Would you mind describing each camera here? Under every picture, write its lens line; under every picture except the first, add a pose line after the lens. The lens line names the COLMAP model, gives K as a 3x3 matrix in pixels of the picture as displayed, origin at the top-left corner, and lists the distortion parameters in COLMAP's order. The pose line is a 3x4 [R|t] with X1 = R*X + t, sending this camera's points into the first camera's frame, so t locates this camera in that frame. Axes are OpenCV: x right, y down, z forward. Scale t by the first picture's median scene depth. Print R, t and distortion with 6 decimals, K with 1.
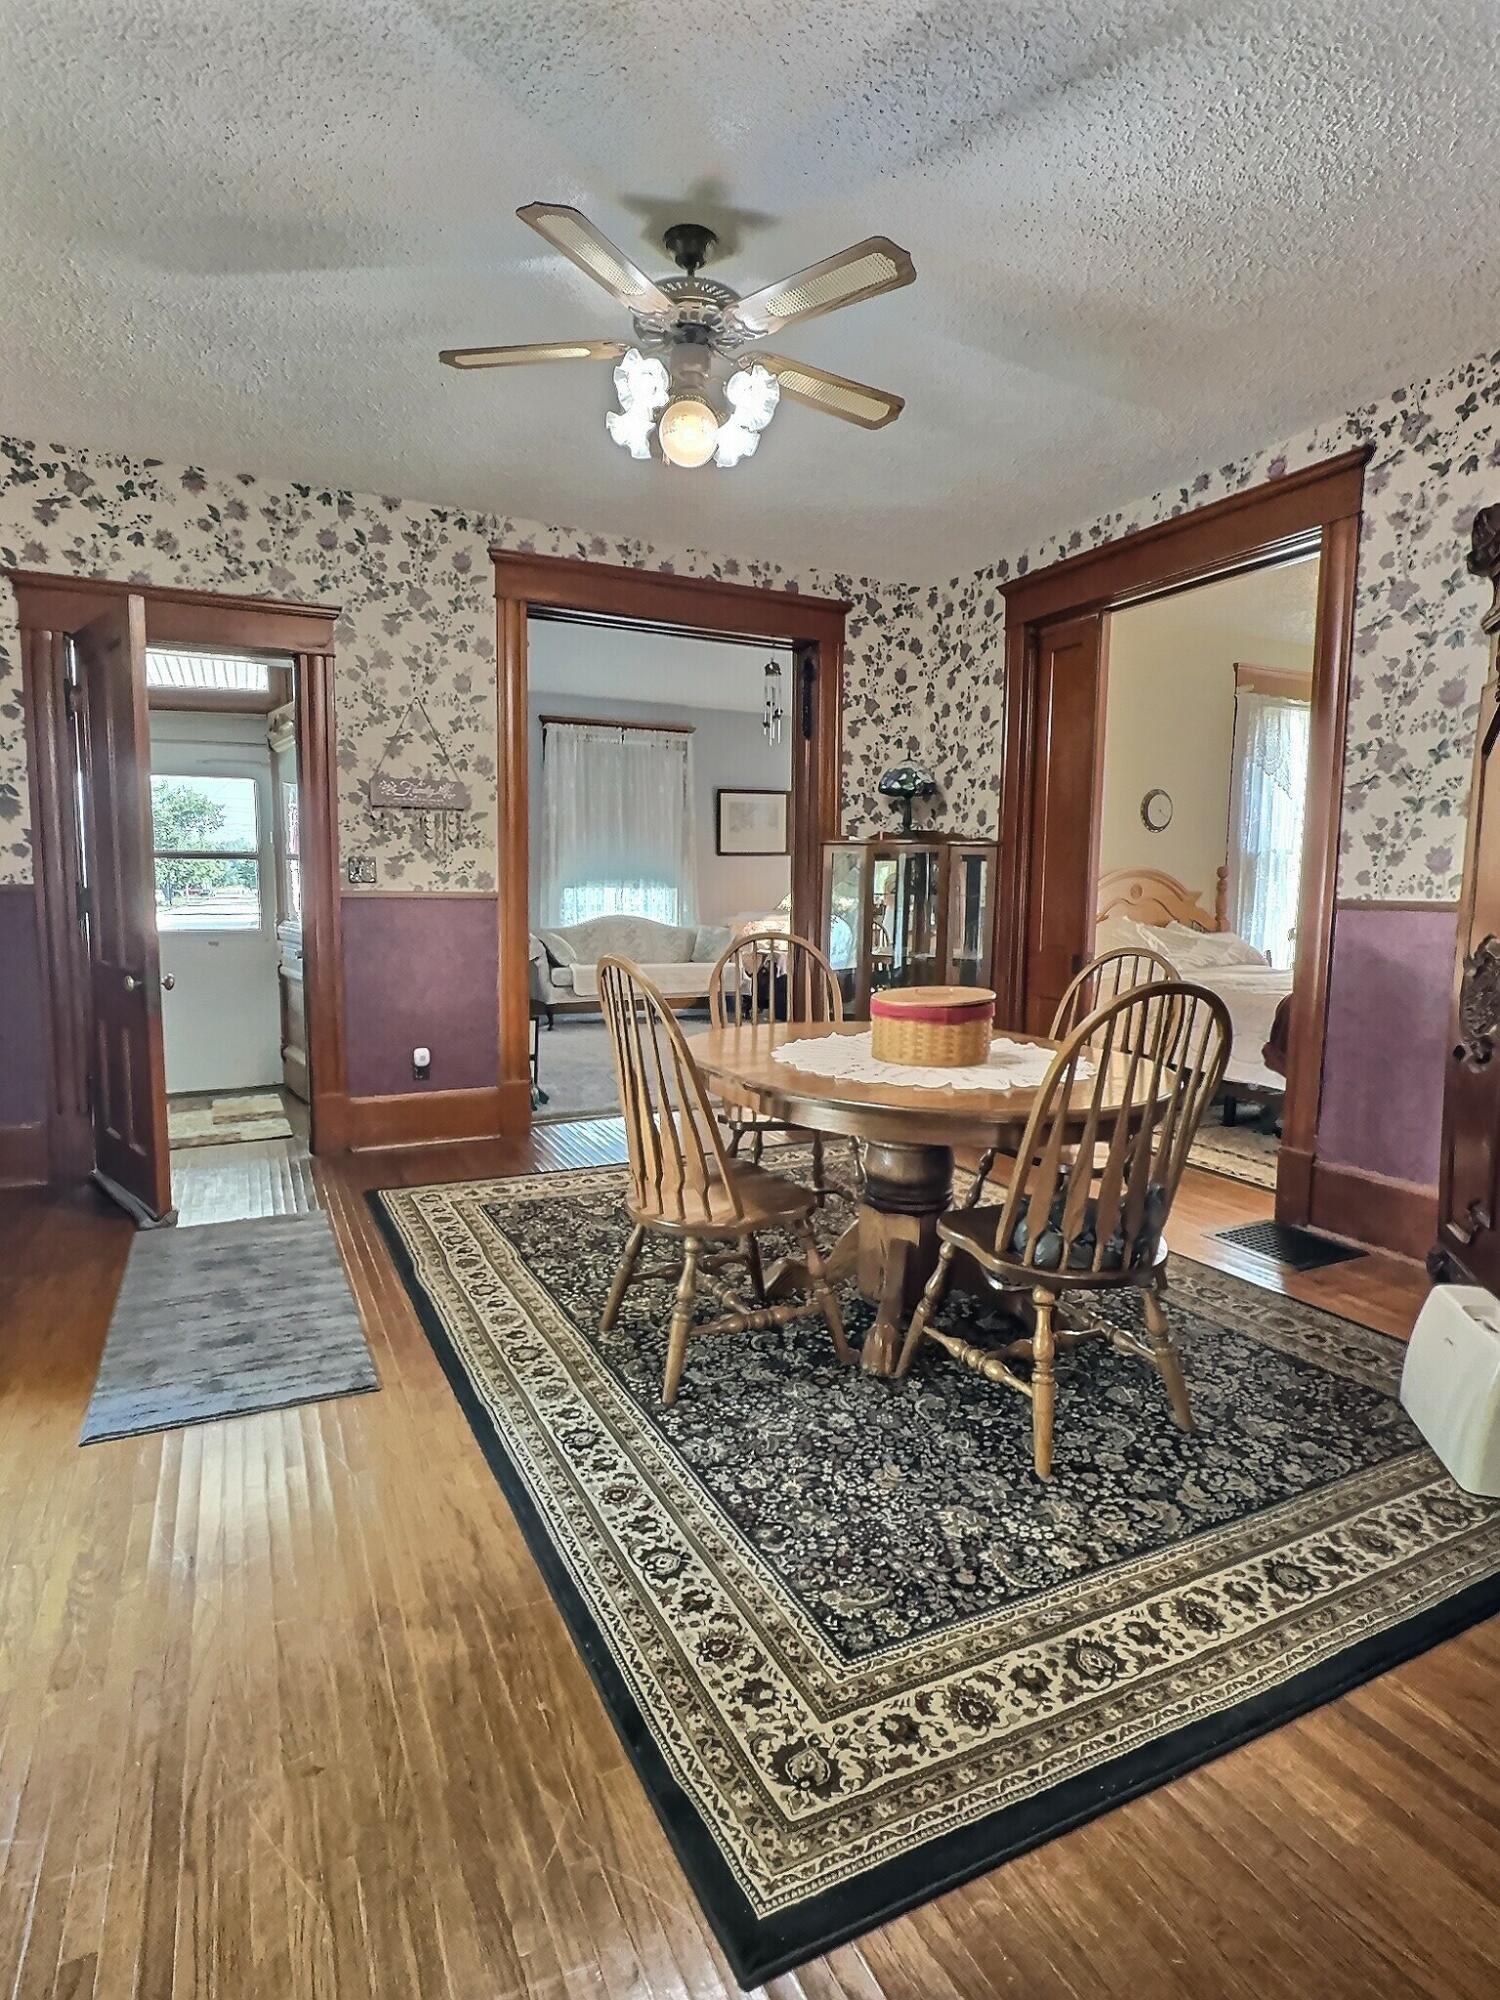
lens RADIAL K [[1049.0, 0, 755.1], [0, 1049.0, 997.8], [0, 0, 1]] dist [-0.004381, 0.000530]
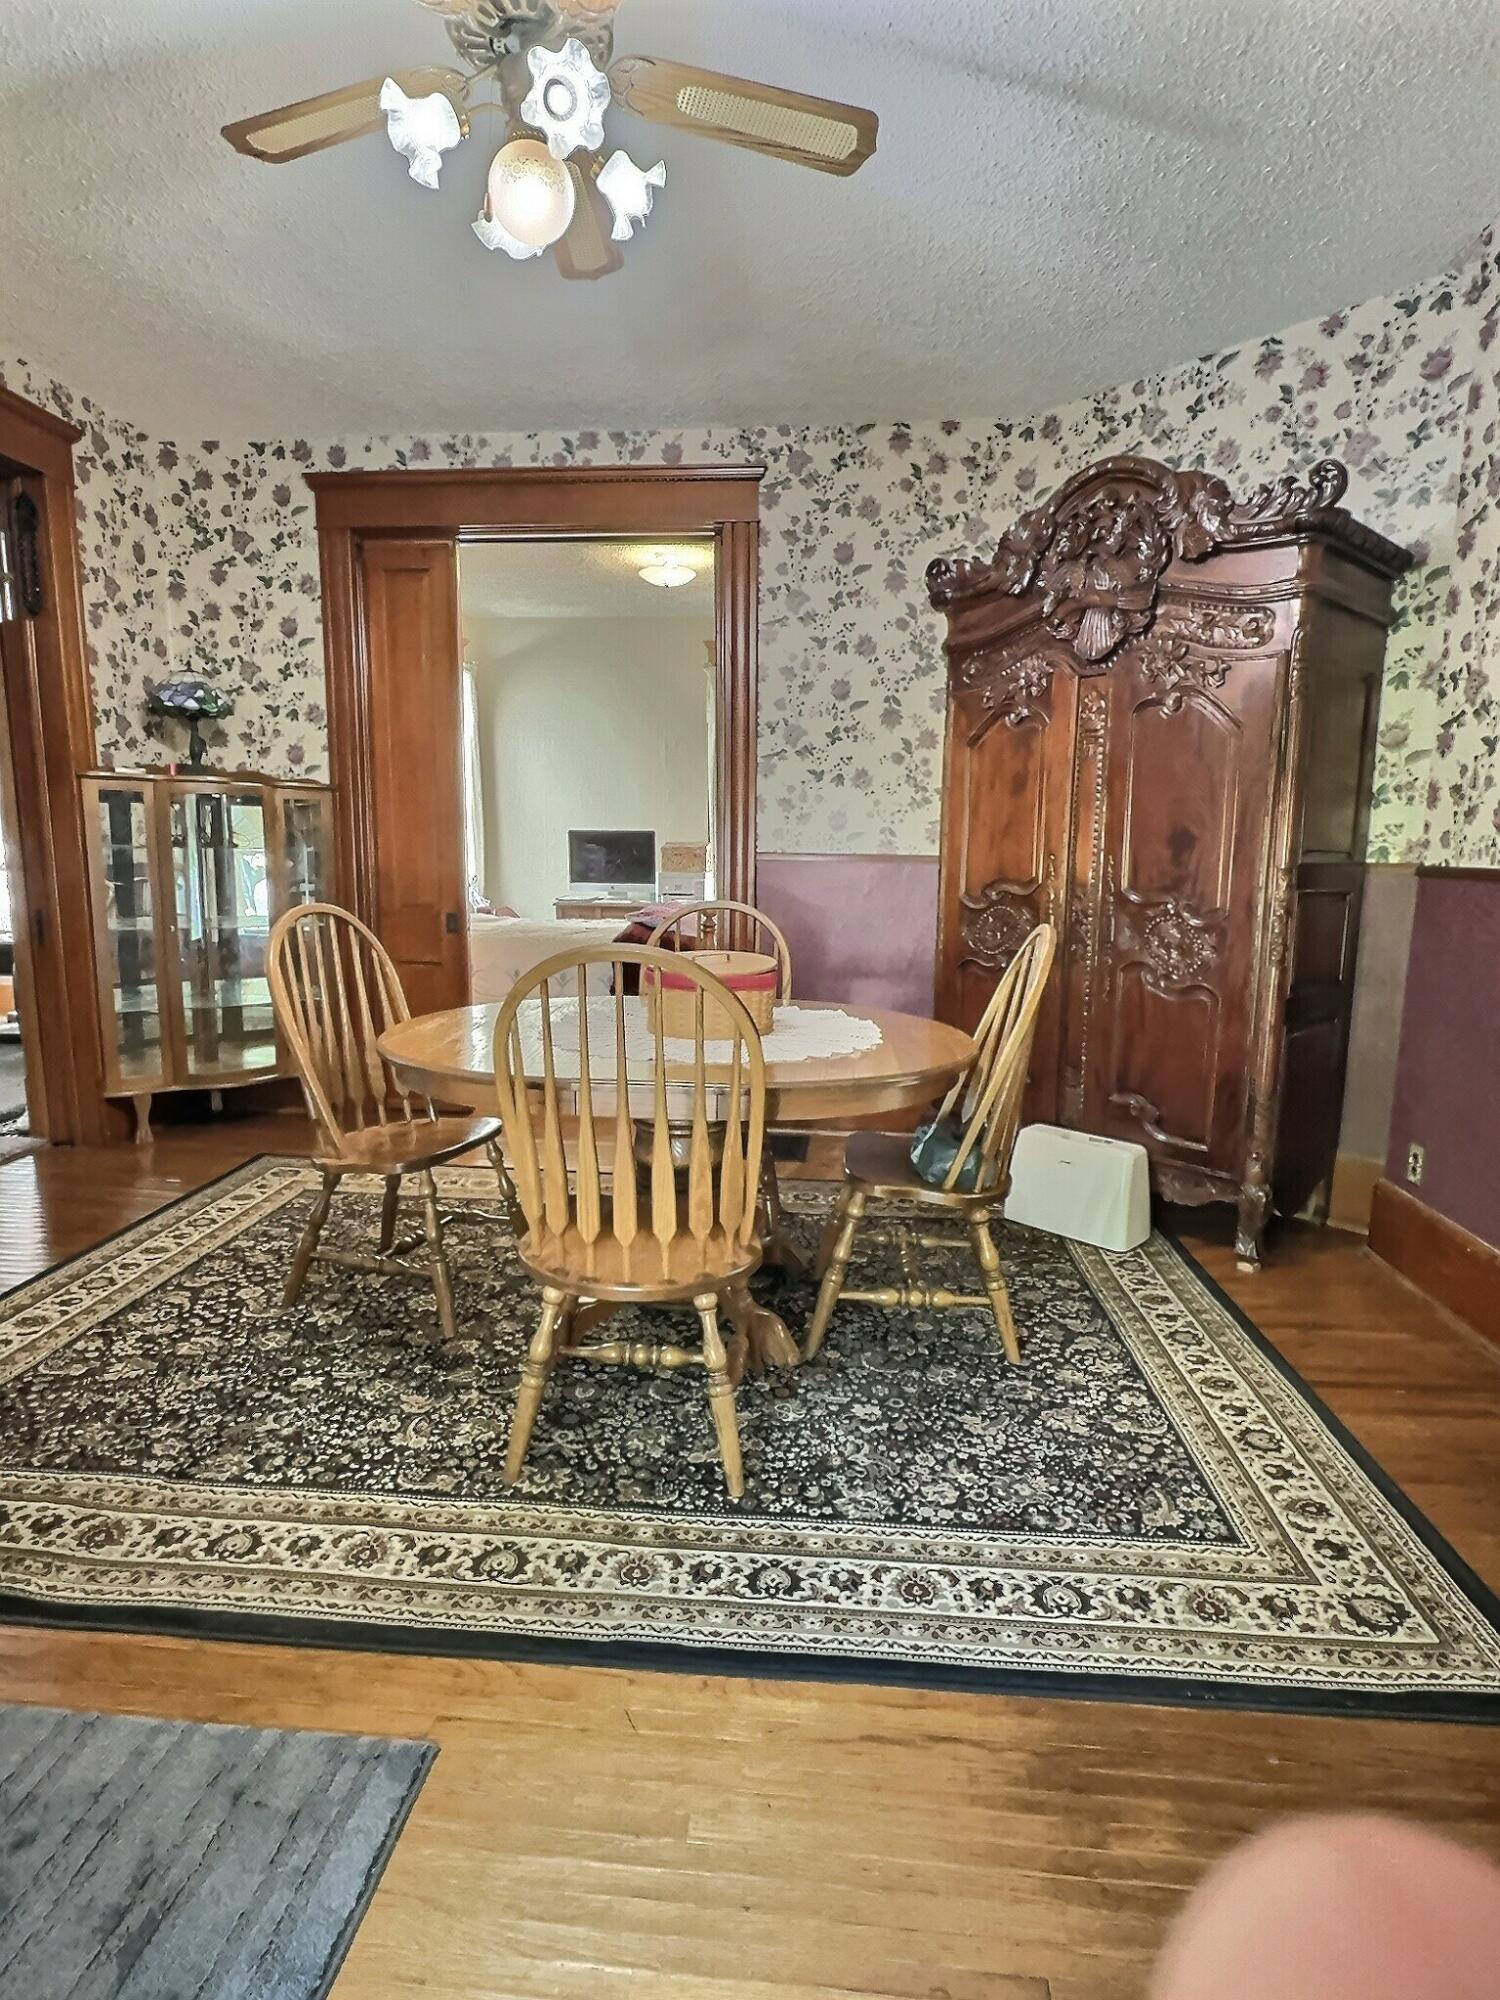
lens RADIAL K [[1049.0, 0, 752.7], [0, 1049.0, 1007.8], [0, 0, 1]] dist [-0.004381, 0.000530]
pose [[0.520510, -0.134452, 0.843203, -0.544033], [0.083122, 0.990813, 0.106678, -0.052928], [-0.849800, 0.014561, 0.526904, 0.434126]]
